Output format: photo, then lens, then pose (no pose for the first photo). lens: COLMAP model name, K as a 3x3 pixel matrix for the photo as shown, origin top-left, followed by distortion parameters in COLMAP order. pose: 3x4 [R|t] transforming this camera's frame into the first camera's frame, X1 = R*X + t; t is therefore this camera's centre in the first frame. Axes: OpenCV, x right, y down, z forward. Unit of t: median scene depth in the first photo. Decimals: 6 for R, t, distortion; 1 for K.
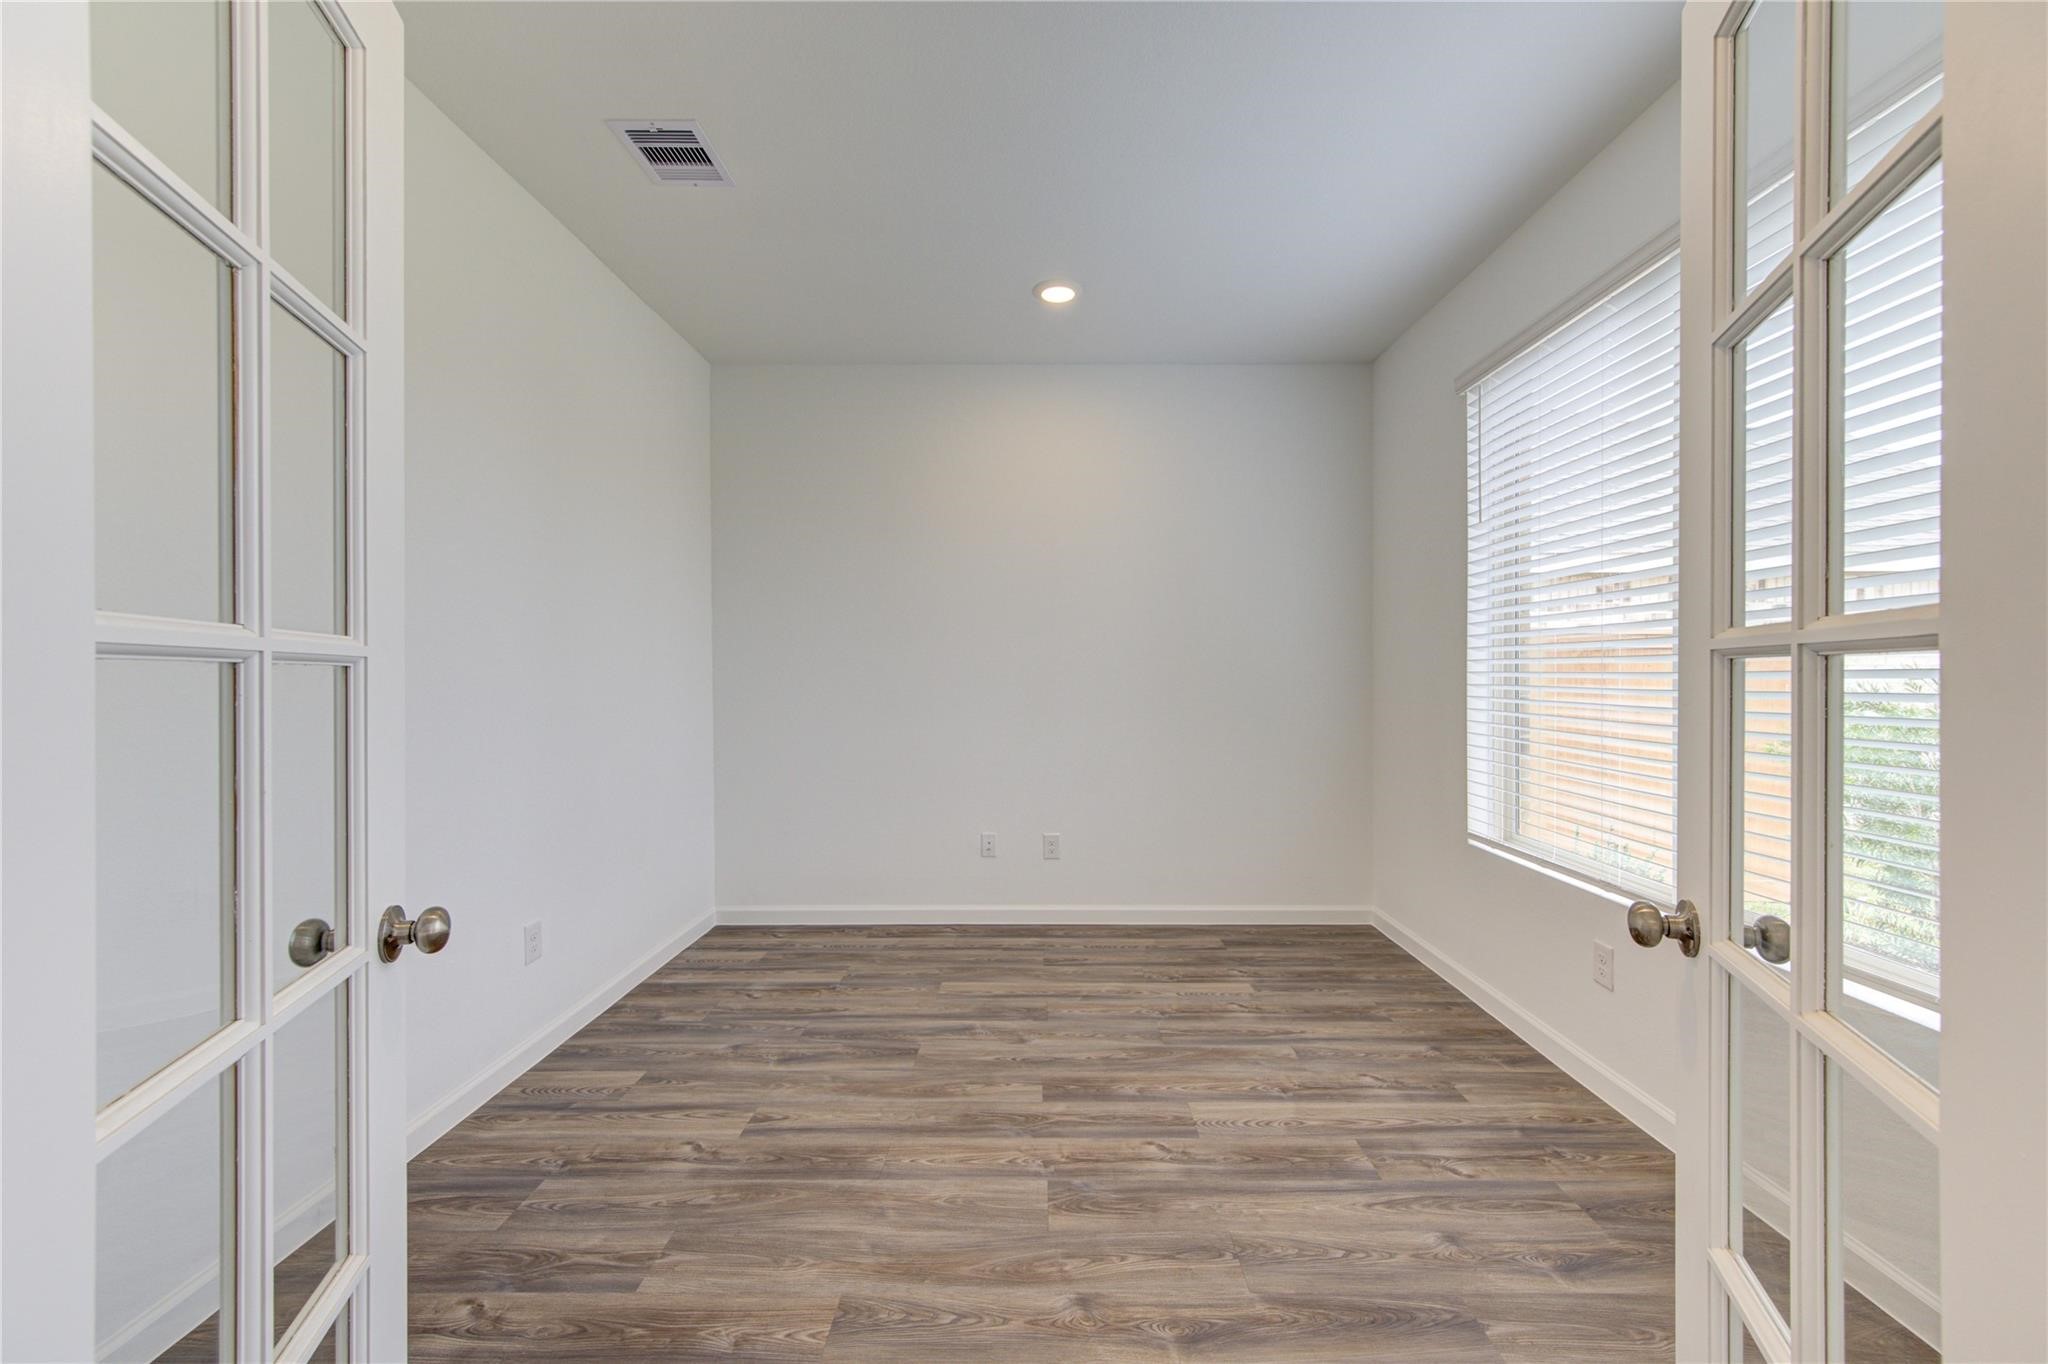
lens RADIAL K [[823.5, 0, 1020.3], [0, 823.5, 675.1], [0, 0, 1]] dist [0.016240, -0.000449]
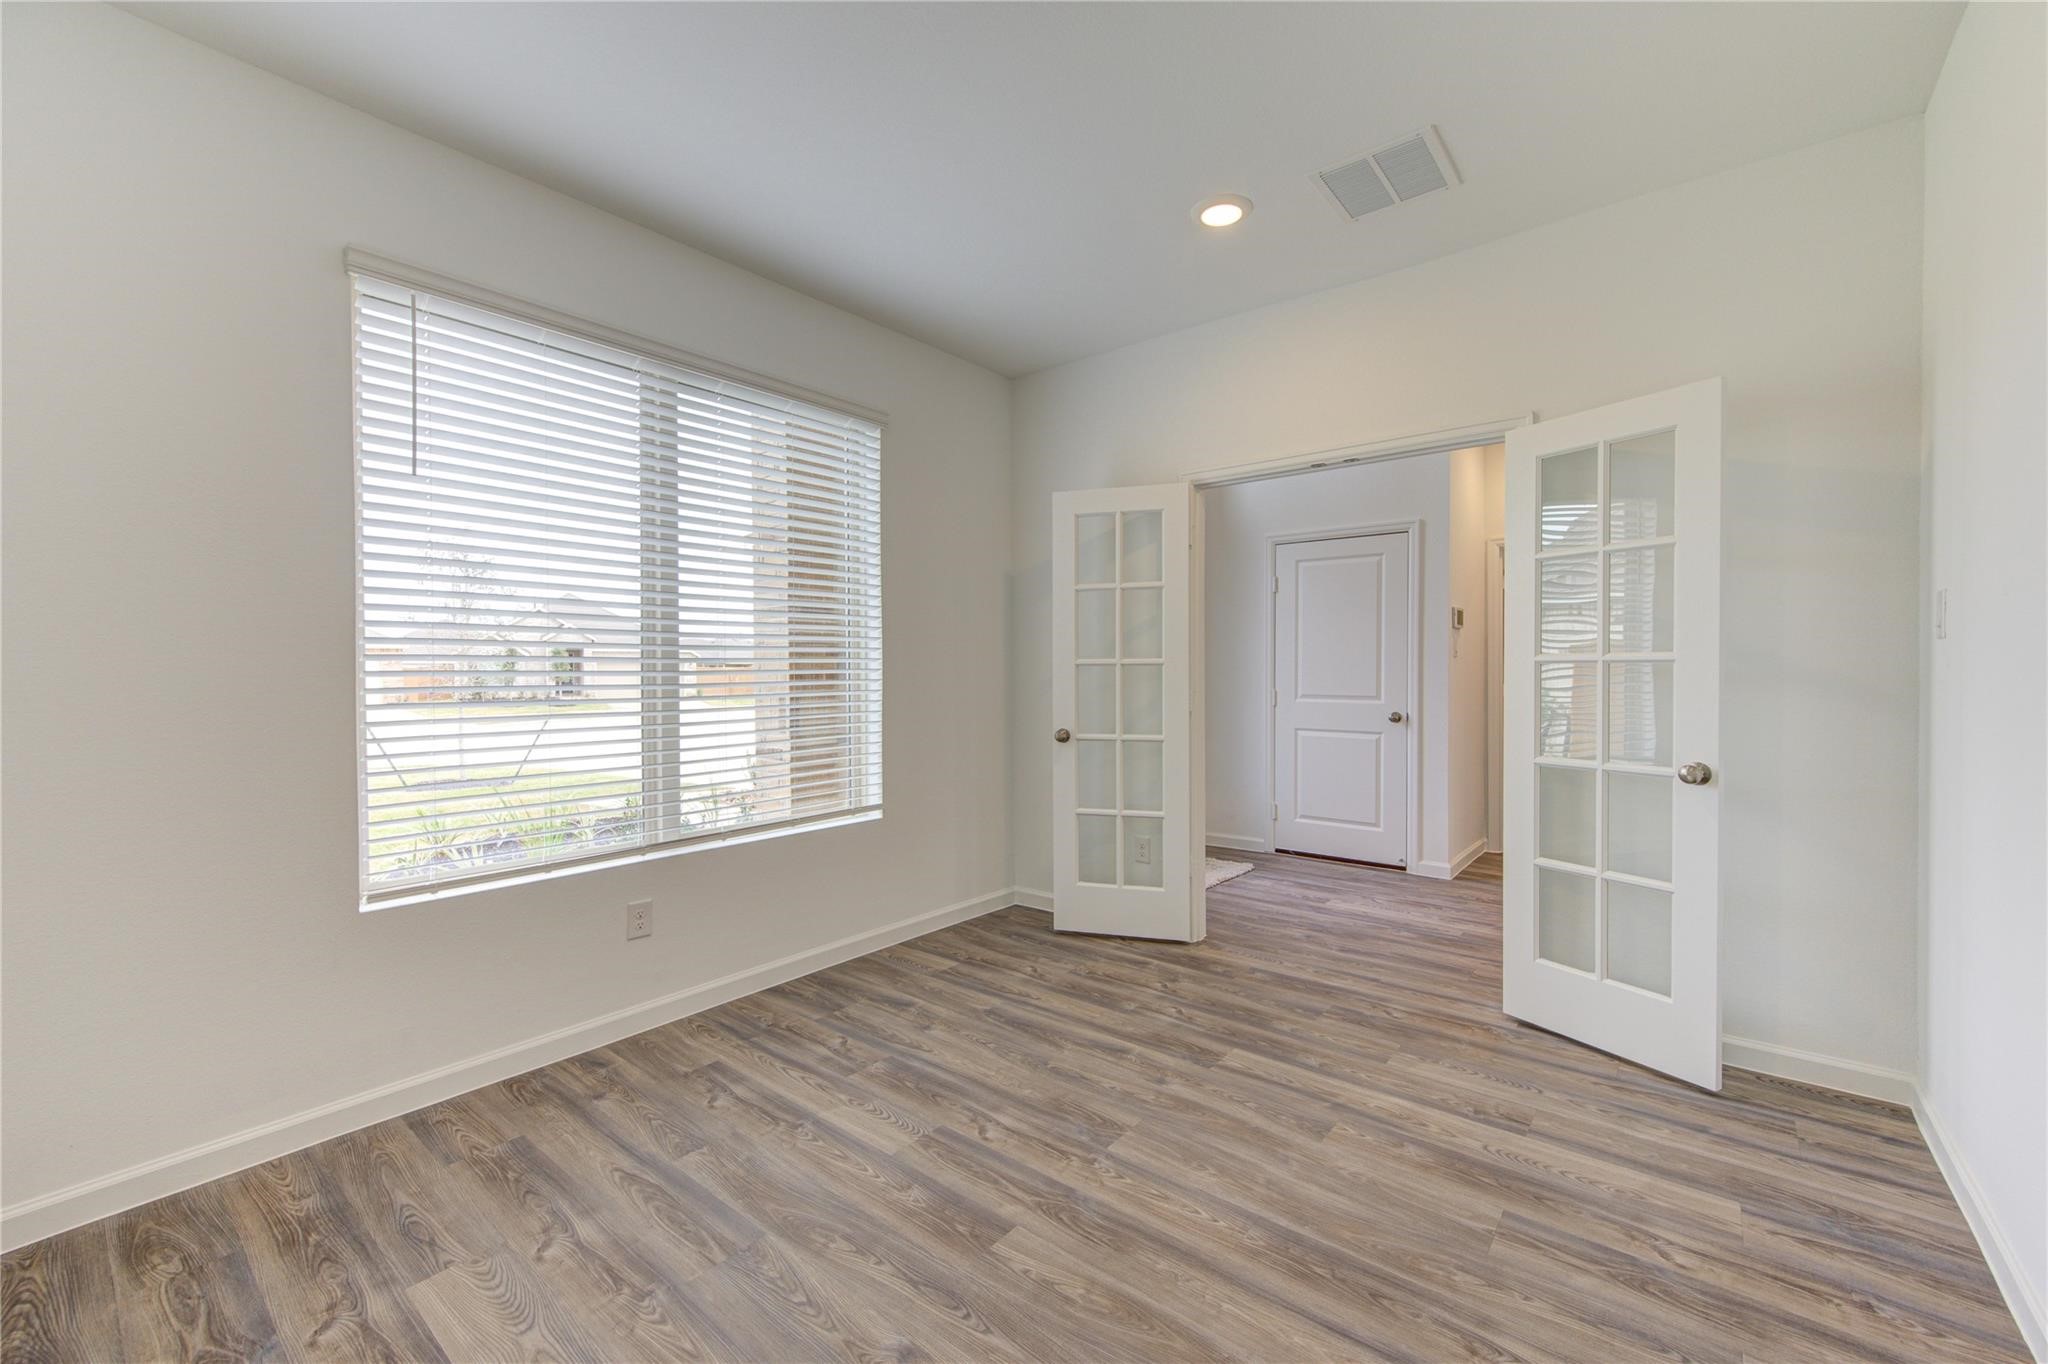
lens RADIAL K [[823.5, 0, 1010.6], [0, 823.5, 681.4], [0, 0, 1]] dist [0.016240, -0.000449]
pose [[-0.777103, -0.002343, 0.629369, -0.495656], [0.006048, 0.999919, 0.011190, -0.001467], [-0.629345, 0.012502, -0.777026, 1.744537]]
